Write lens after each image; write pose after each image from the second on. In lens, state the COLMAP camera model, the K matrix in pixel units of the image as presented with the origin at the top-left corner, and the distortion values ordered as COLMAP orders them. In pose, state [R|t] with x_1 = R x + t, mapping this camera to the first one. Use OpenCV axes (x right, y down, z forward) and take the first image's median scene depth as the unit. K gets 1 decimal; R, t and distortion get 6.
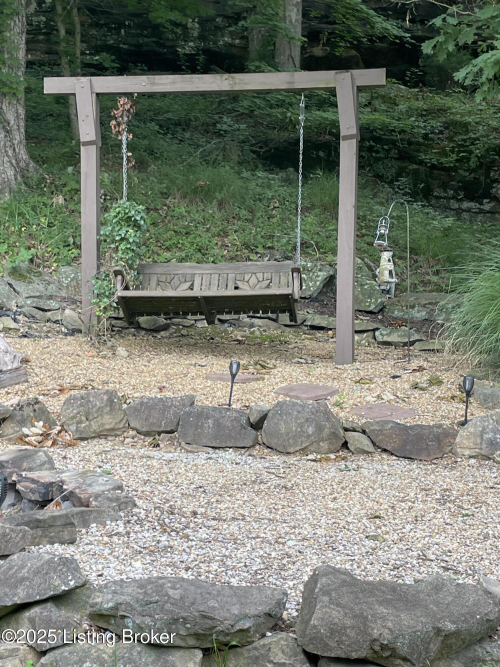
lens RADIAL K [[1212.7, 0, 250.0], [0, 1212.7, 334.2], [0, 0, 1]] dist [0.063255, 0.000000]
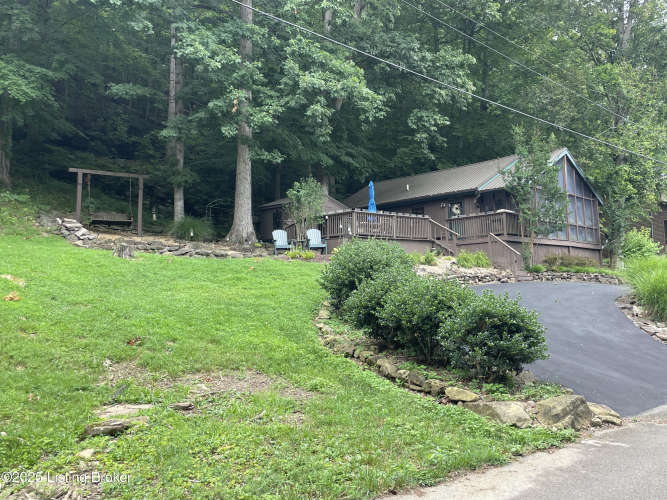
lens RADIAL K [[585.2, 0, 334.7], [0, 585.2, 247.0], [0, 0, 1]] dist [0.095723, -0.002162]
pose [[0.760785, 0.028176, 0.648392, -0.814143], [-0.026732, 0.999570, -0.012072, 0.069240], [-0.648454, -0.008149, 0.761211, -1.208256]]
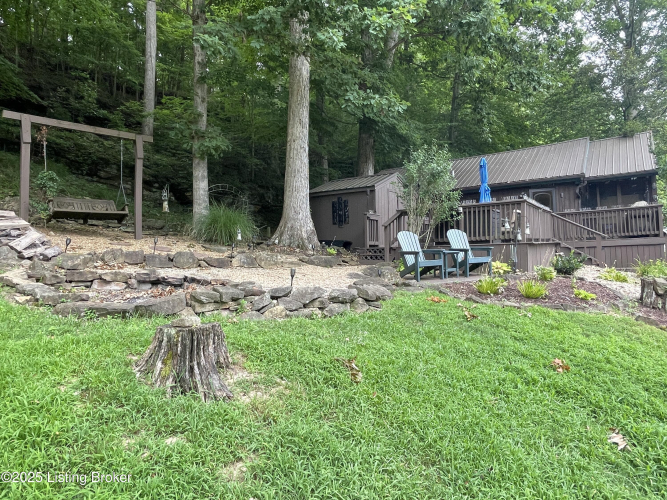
lens RADIAL K [[434.4, 0, 331.1], [0, 434.4, 251.6], [0, 0, 1]] dist [-0.000220, 0.002867]
pose [[0.633501, -0.010980, 0.773664, -0.409008], [-0.026890, 0.998983, 0.036197, 0.004032], [-0.773274, -0.043735, 0.632562, 0.018187]]
